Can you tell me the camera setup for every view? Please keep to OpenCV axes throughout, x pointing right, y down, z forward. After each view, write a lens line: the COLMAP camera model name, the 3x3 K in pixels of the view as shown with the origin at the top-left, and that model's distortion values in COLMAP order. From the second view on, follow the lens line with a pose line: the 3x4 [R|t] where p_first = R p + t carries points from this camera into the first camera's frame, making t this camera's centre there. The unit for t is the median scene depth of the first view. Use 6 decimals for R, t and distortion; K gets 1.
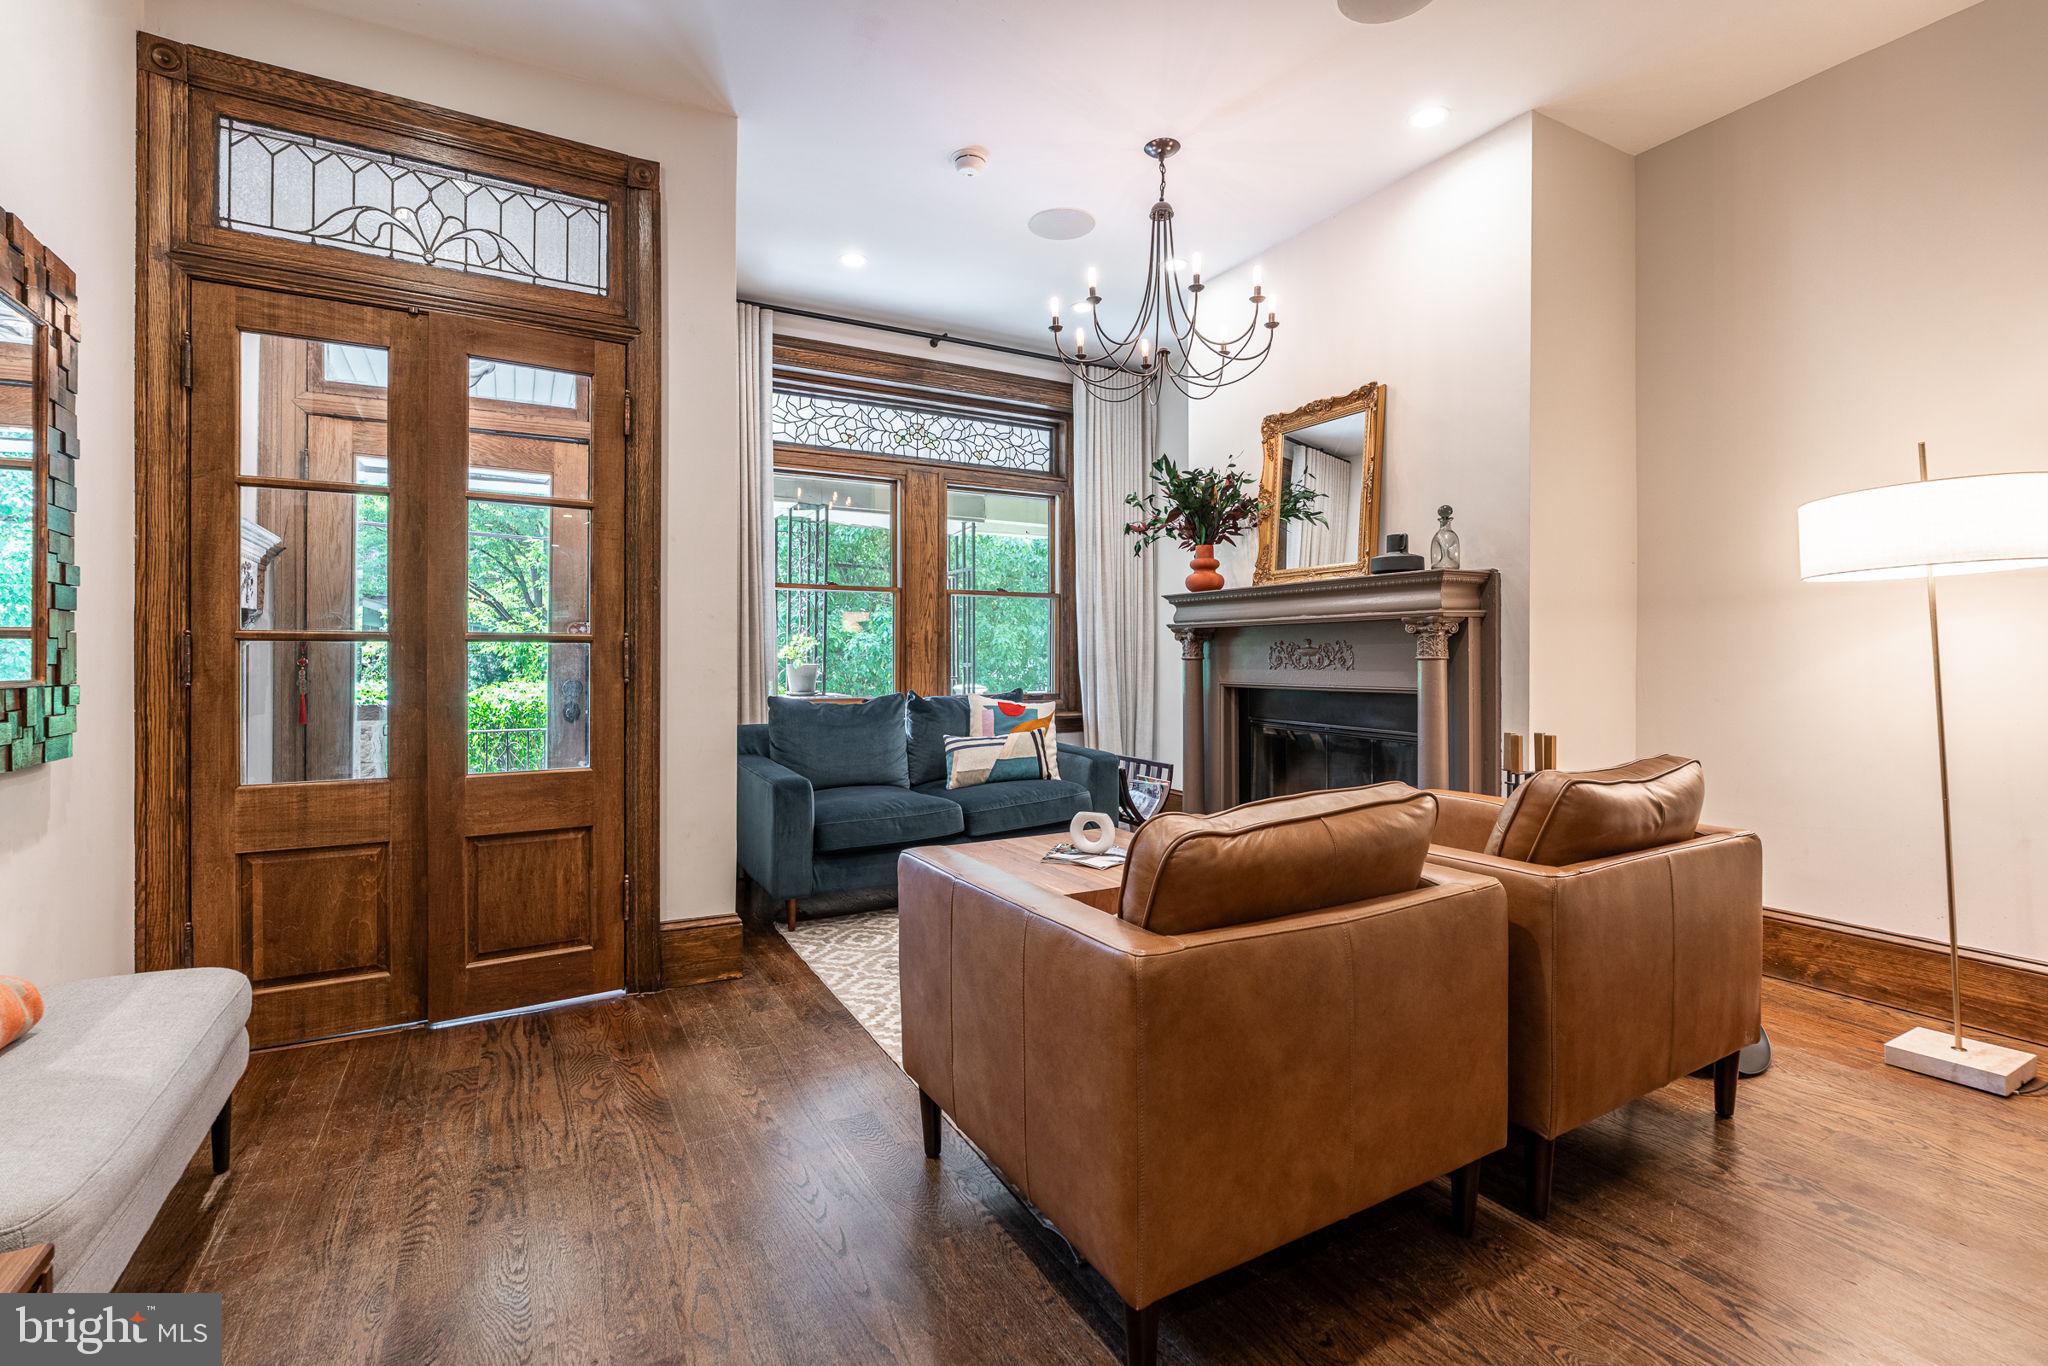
lens RADIAL K [[895.0, 0, 1012.3], [0, 895.0, 661.9], [0, 0, 1]] dist [-0.013702, 0.000162]
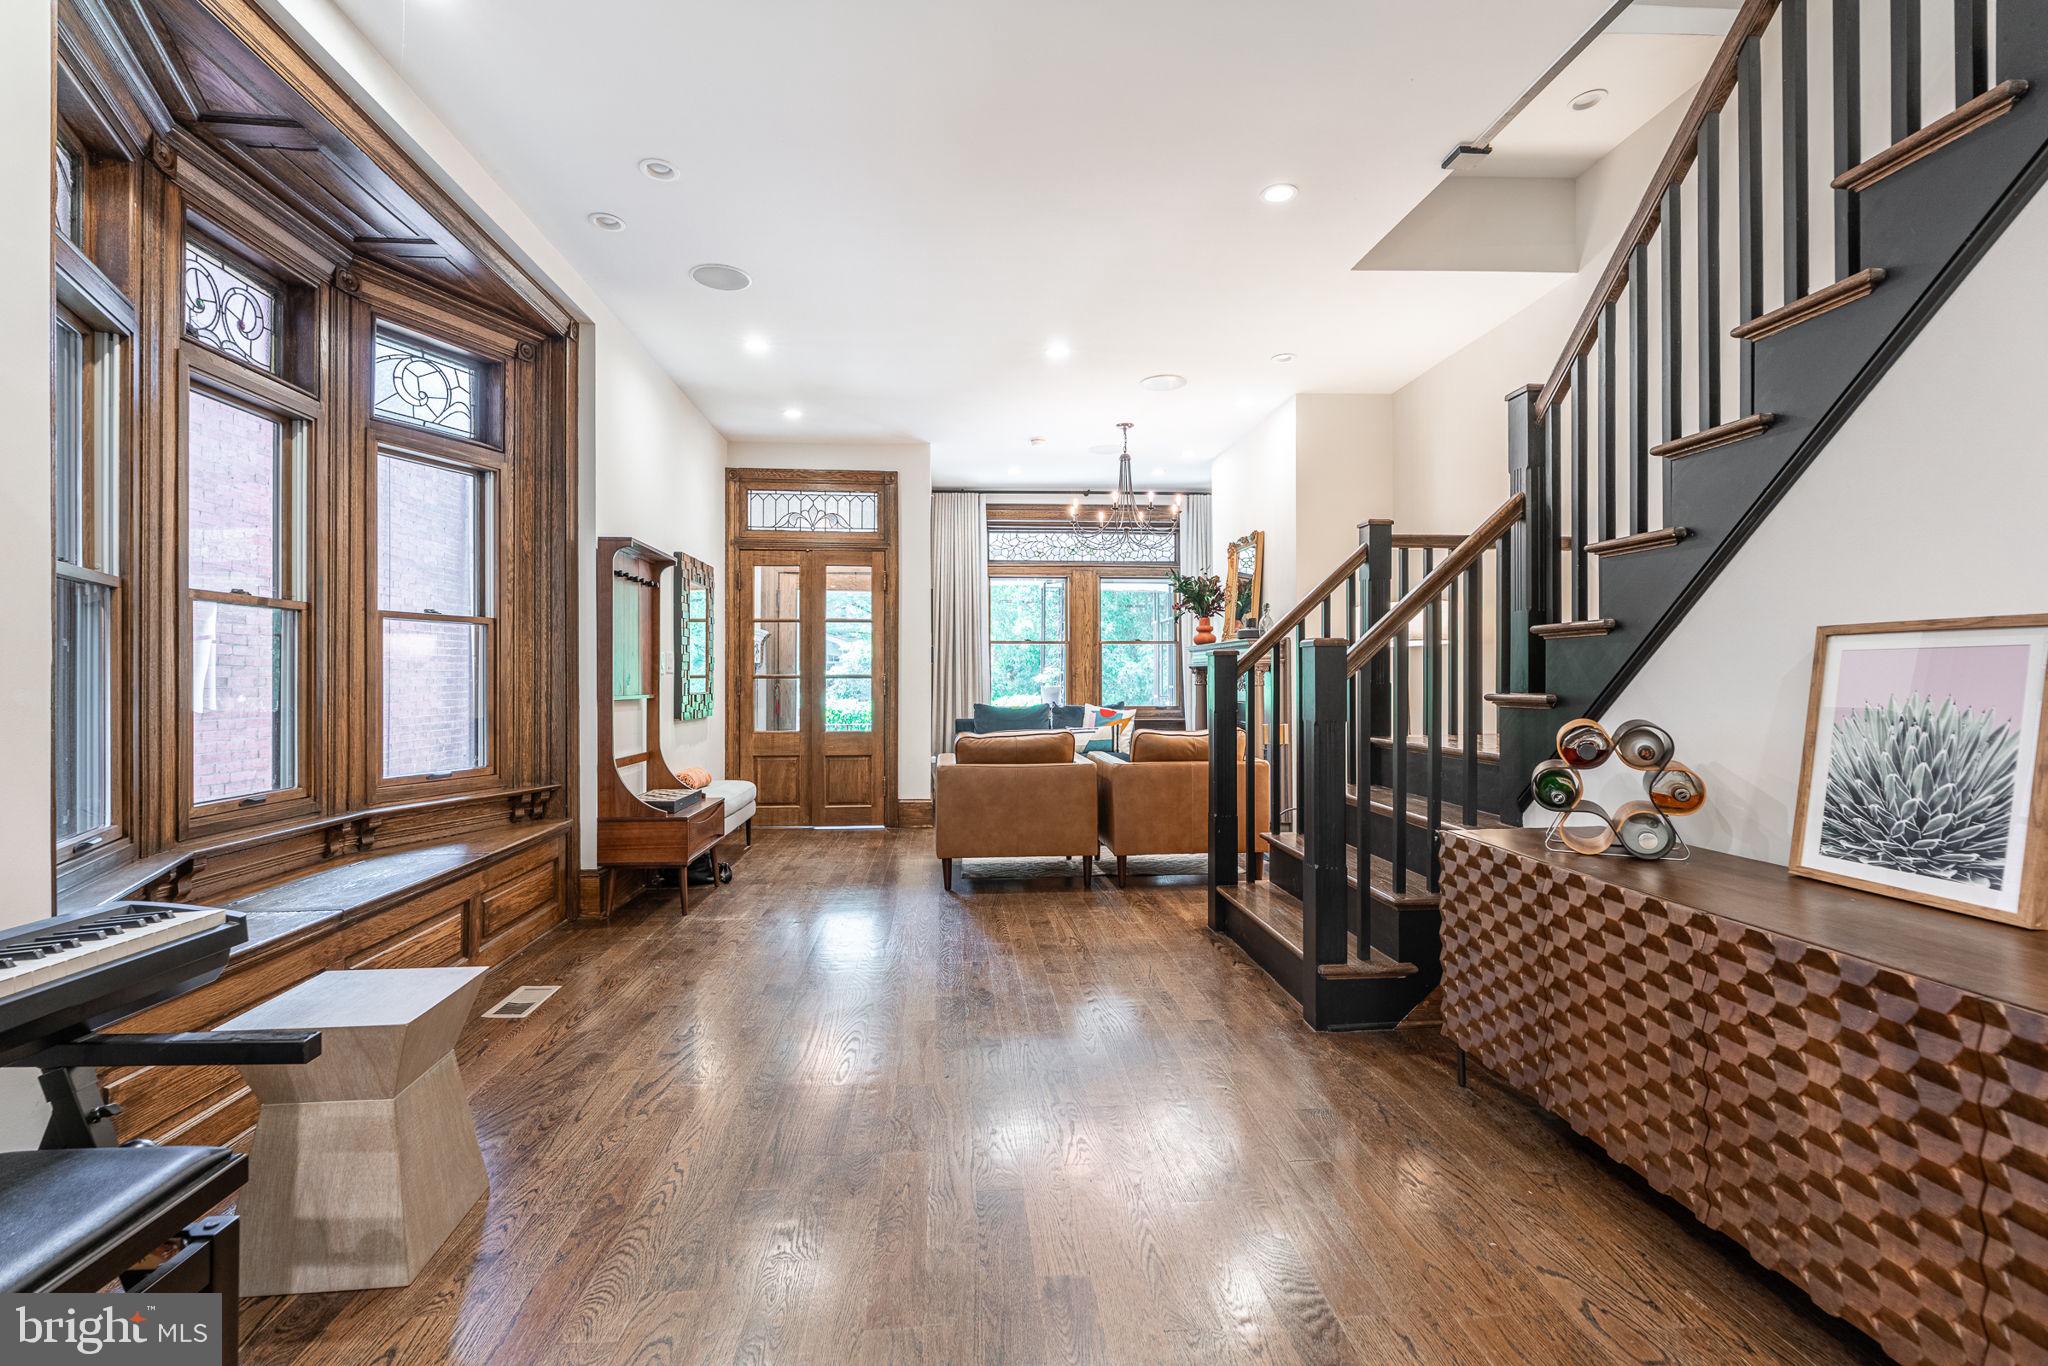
lens RADIAL K [[895.0, 0, 1019.0], [0, 895.0, 677.9], [0, 0, 1]] dist [-0.013702, 0.000162]
pose [[0.908797, -0.000360, -0.417237, 0.898715], [-0.001740, 0.999988, -0.004651, -0.011514], [0.417234, 0.004953, 0.908786, -1.025836]]
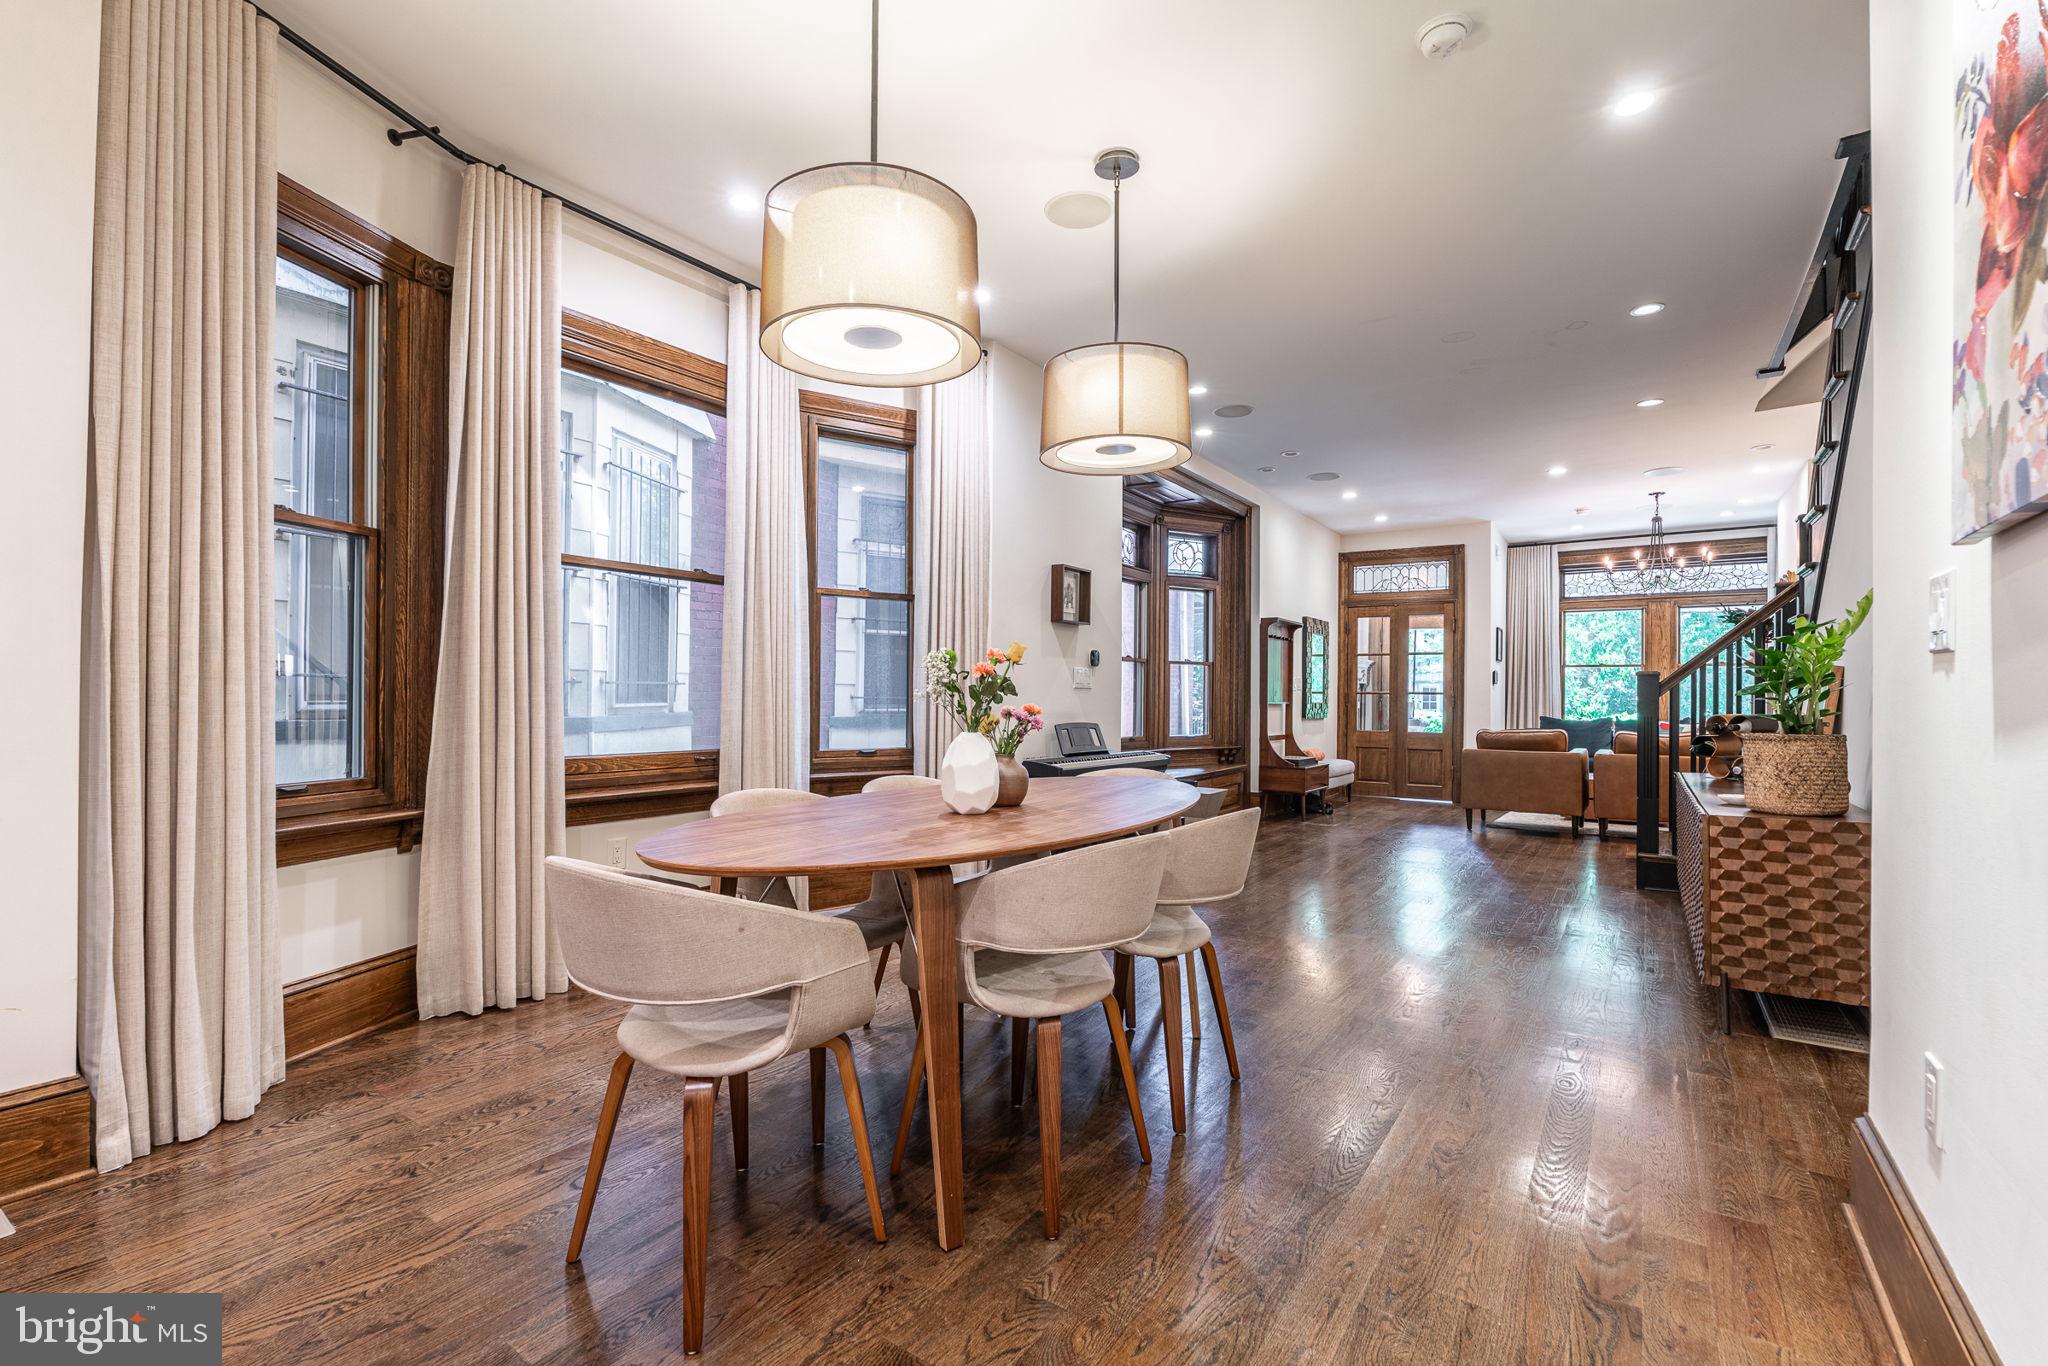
lens RADIAL K [[895.0, 0, 1008.2], [0, 895.0, 692.3], [0, 0, 1]] dist [-0.013702, 0.000162]
pose [[0.422480, 0.003034, -0.906367, 1.881522], [-0.014802, 0.999884, -0.003552, 0.006546], [0.906251, 0.014917, 0.422476, -1.896650]]
